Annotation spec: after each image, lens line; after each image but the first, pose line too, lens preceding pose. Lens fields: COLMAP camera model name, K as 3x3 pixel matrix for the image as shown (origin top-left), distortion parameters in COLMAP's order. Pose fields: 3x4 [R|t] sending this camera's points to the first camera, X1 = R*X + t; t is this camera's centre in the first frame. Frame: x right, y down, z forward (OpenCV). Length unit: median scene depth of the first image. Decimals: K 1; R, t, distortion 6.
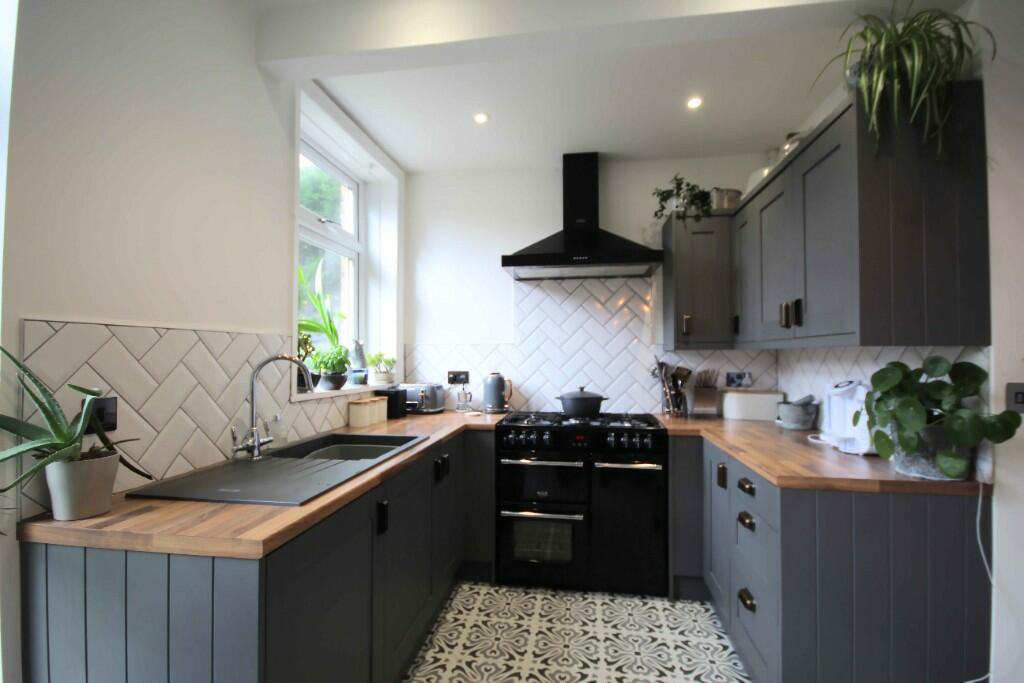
lens RADIAL K [[474.4, 0, 512.7], [0, 474.4, 344.7], [0, 0, 1]] dist [-0.000049, -0.000098]
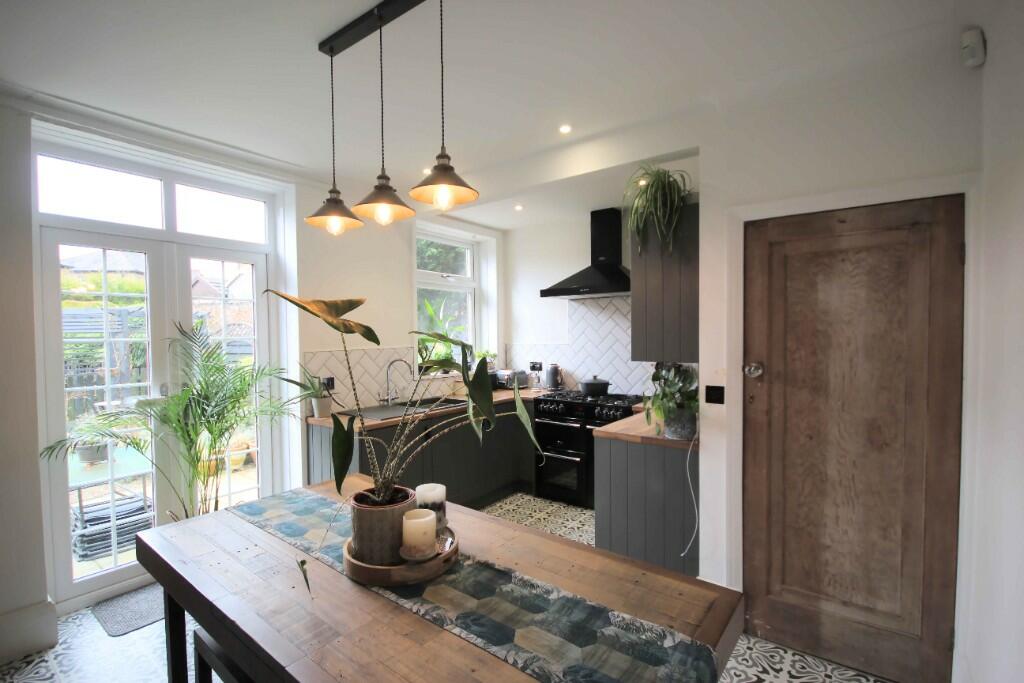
lens RADIAL K [[474.4, 0, 512.7], [0, 474.4, 344.7], [0, 0, 1]] dist [-0.000049, -0.000098]
pose [[0.883548, 0.000139, -0.468341, 0.606834], [0.023004, 0.998780, 0.043693, -0.076933], [0.467776, -0.049379, 0.882467, -0.410251]]
